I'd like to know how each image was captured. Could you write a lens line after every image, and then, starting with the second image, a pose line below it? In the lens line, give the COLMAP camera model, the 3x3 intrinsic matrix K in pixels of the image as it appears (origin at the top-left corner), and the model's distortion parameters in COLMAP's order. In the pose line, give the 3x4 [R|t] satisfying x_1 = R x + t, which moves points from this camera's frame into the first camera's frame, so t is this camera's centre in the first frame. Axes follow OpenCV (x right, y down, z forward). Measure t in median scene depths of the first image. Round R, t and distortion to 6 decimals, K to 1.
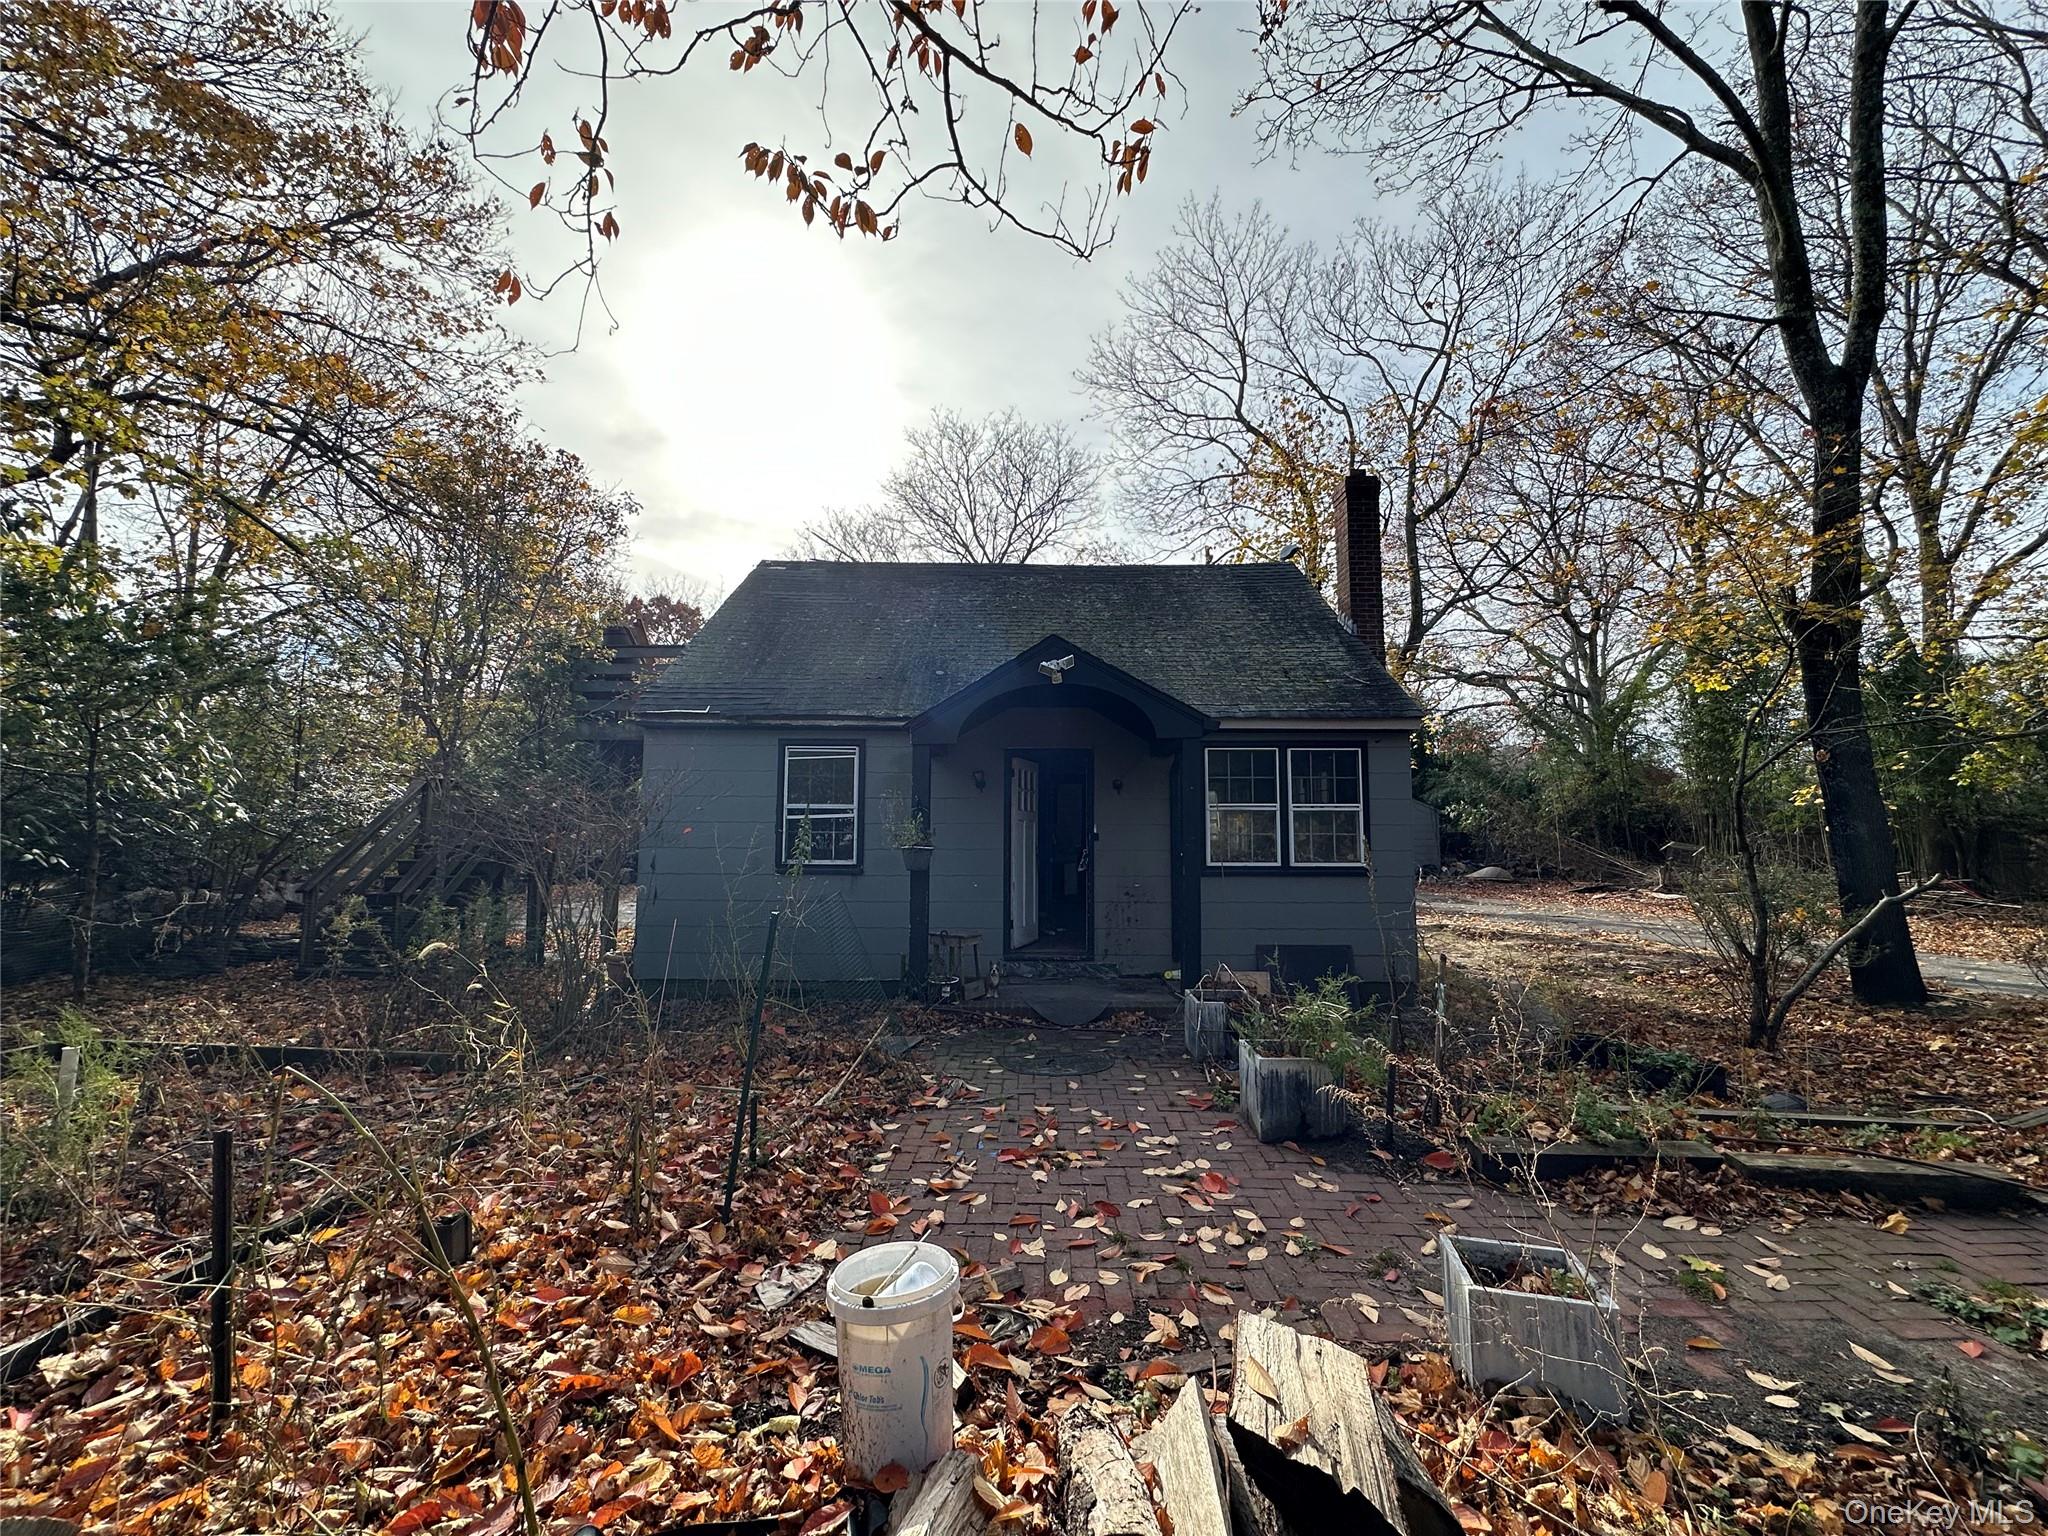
lens RADIAL K [[817.1, 0, 1023.6], [0, 817.1, 769.6], [0, 0, 1]] dist [-0.006264, 0.000336]
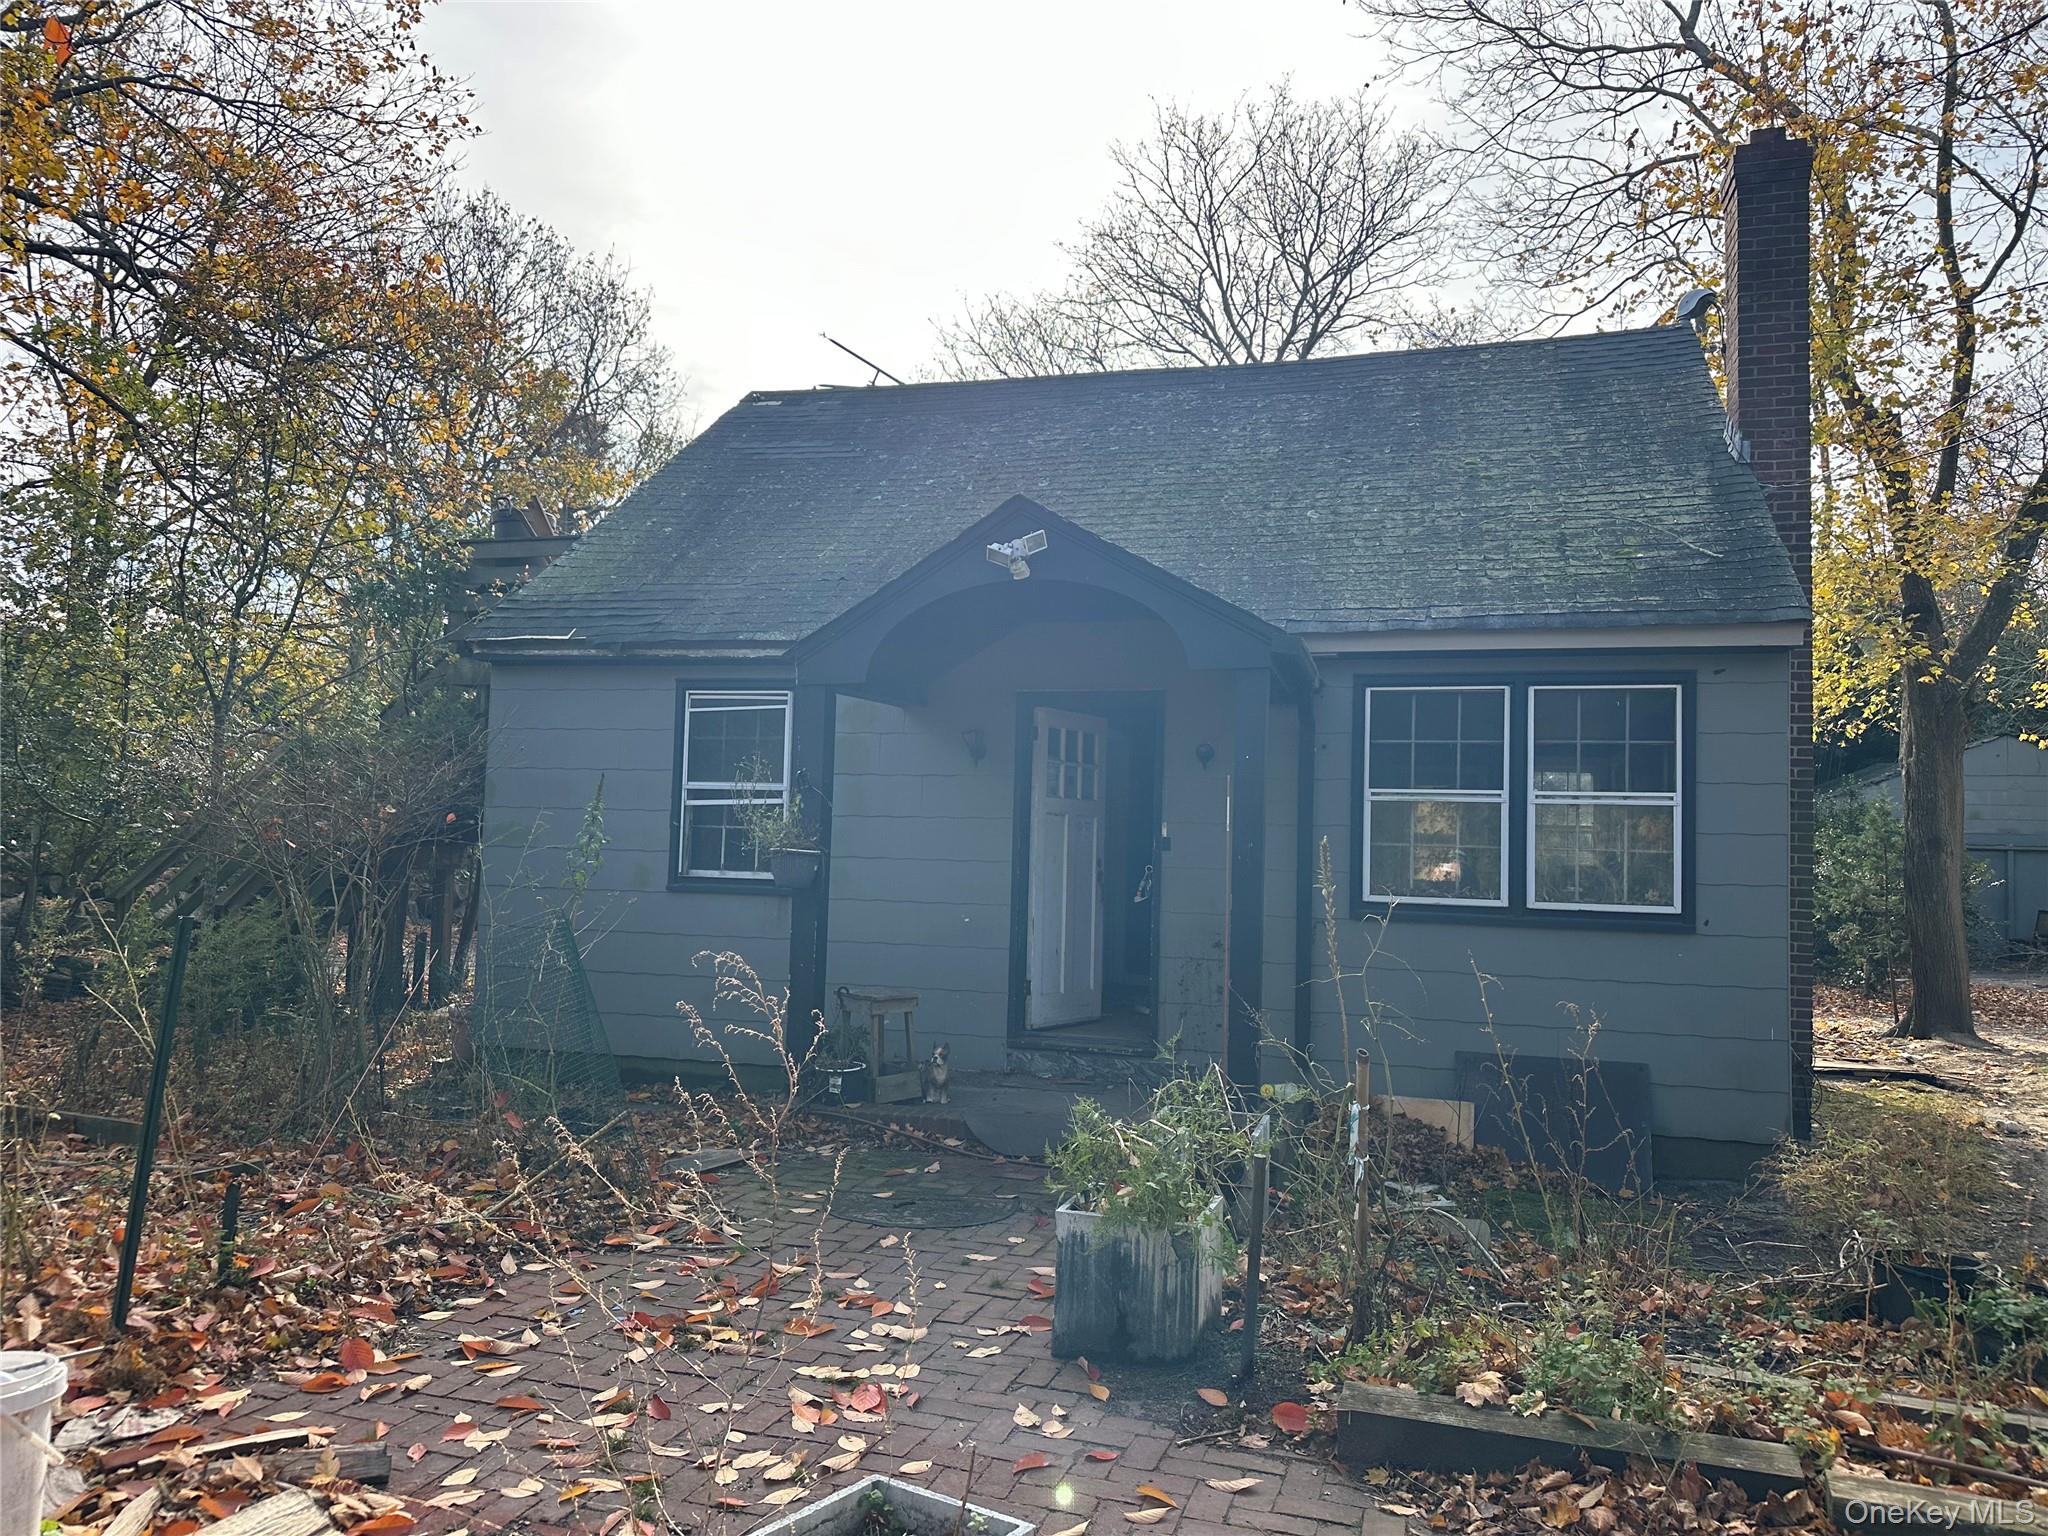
lens RADIAL K [[1442.4, 0, 1027.3], [0, 1442.4, 757.4], [0, 0, 1]] dist [0.023315, -0.024652]
pose [[0.959624, 0.004694, -0.281248, 0.452588], [-0.000013, 0.999862, 0.016641, 0.007440], [0.281288, -0.015965, 0.959491, 0.000304]]
